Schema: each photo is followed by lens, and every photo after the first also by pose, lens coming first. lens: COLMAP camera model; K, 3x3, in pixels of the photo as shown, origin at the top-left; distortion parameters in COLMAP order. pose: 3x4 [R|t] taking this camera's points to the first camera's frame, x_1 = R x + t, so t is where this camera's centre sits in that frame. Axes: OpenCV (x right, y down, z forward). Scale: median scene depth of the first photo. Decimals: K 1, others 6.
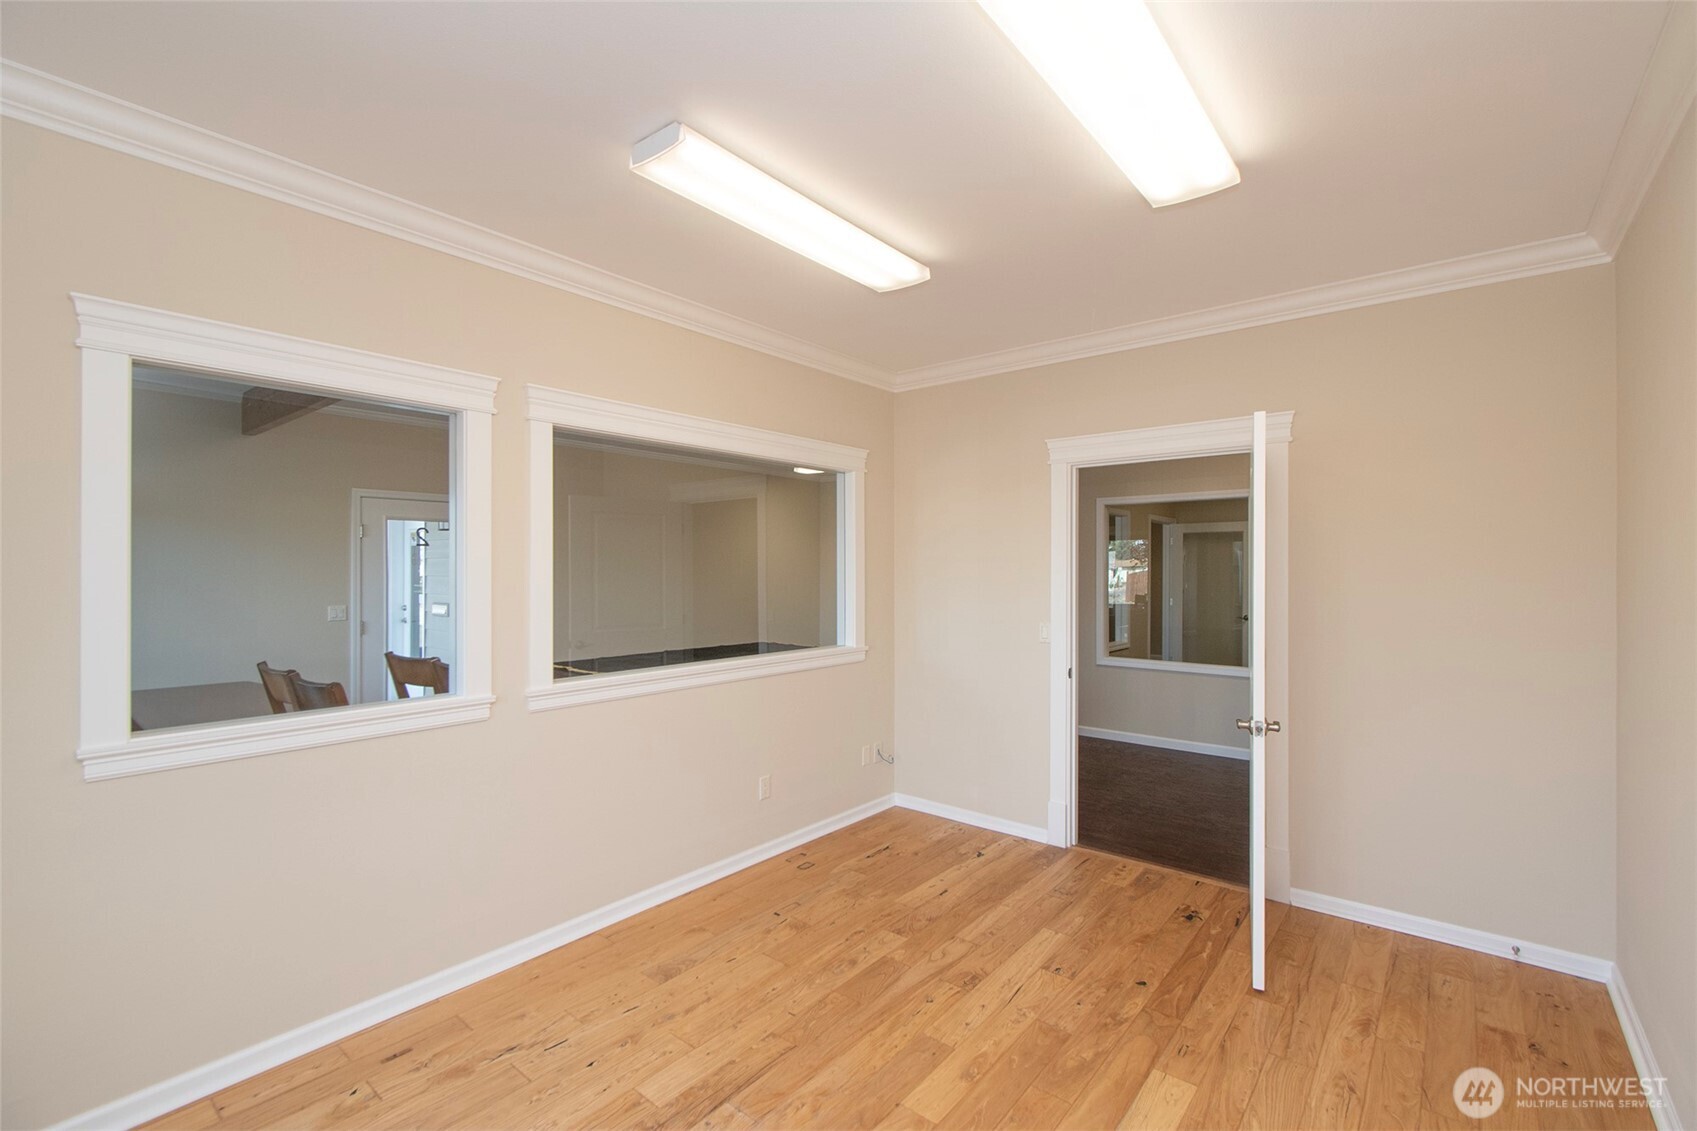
lens RADIAL K [[751.3, 0, 845.6], [0, 751.3, 564.7], [0, 0, 1]] dist [-0.001647, -0.000511]
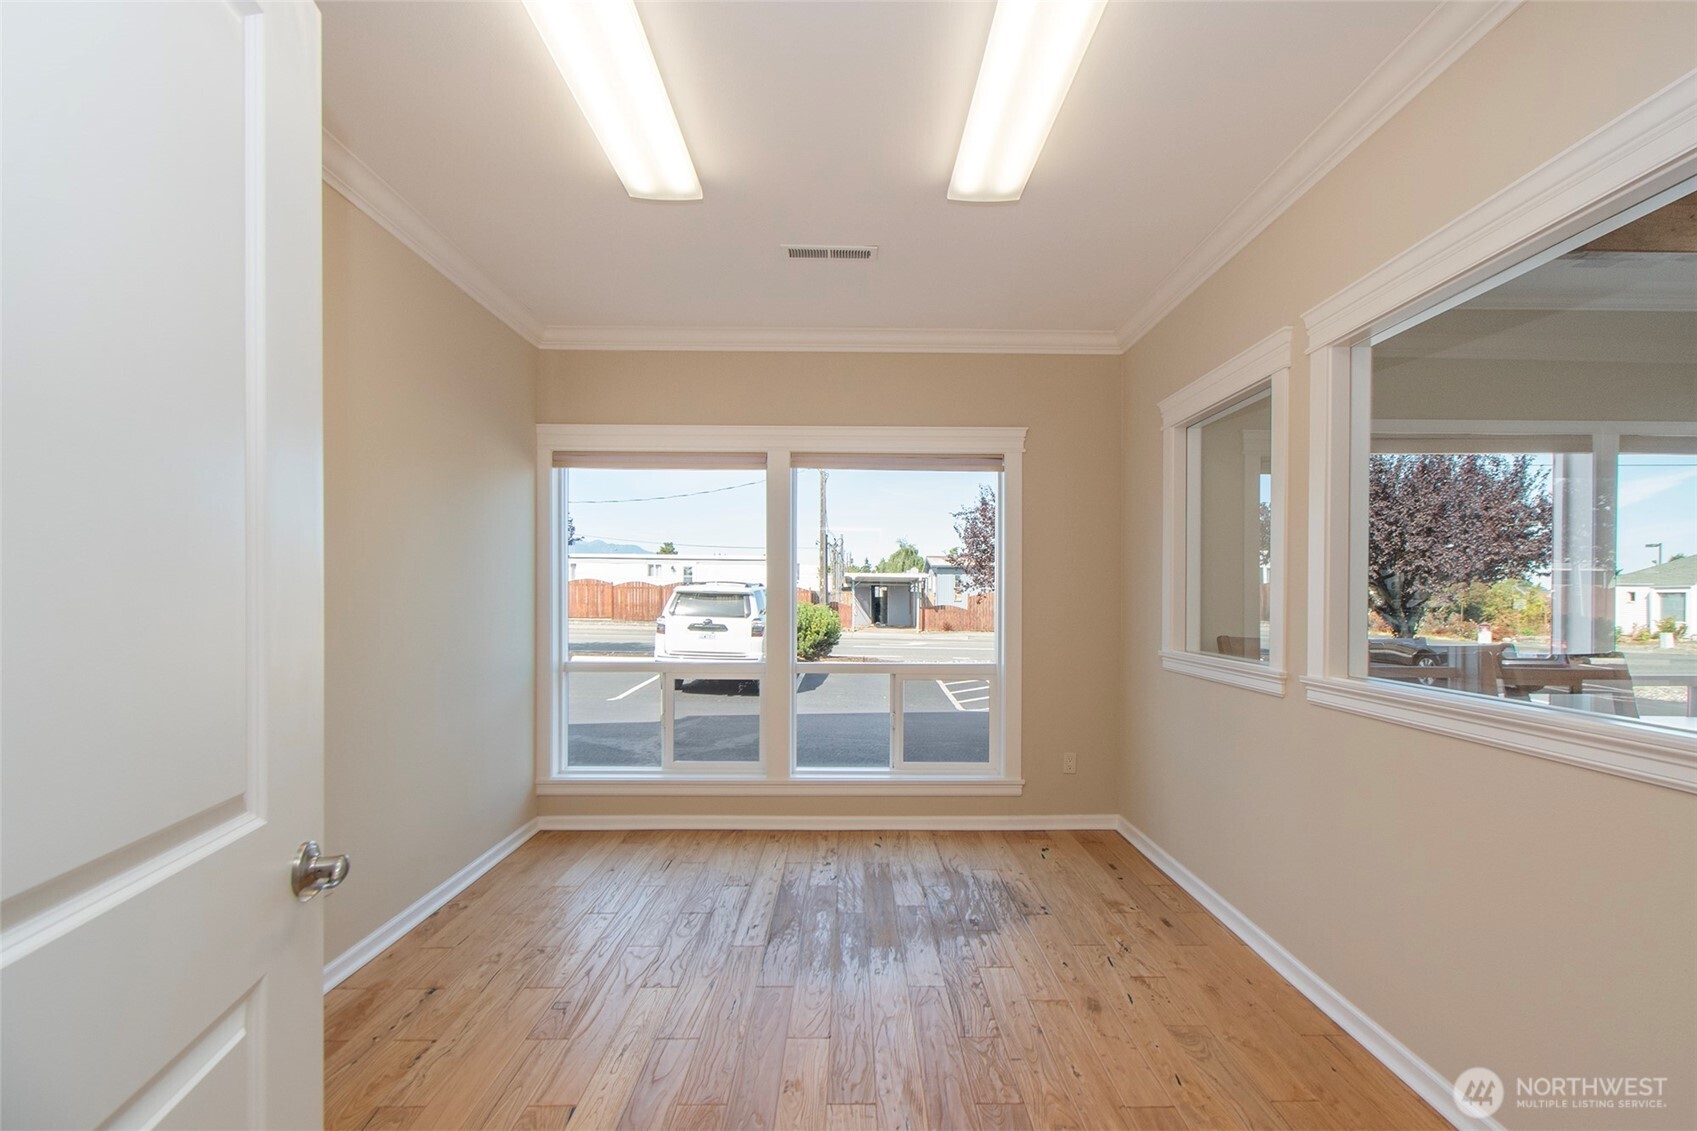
lens RADIAL K [[786.3, 0, 848.5], [0, 786.3, 580.6], [0, 0, 1]] dist [-0.000453, -0.000200]
pose [[-0.759105, -0.009774, -0.650895, 0.580767], [-0.004936, 0.999945, -0.009260, 0.074644], [0.650950, -0.003816, -0.759111, 1.406693]]
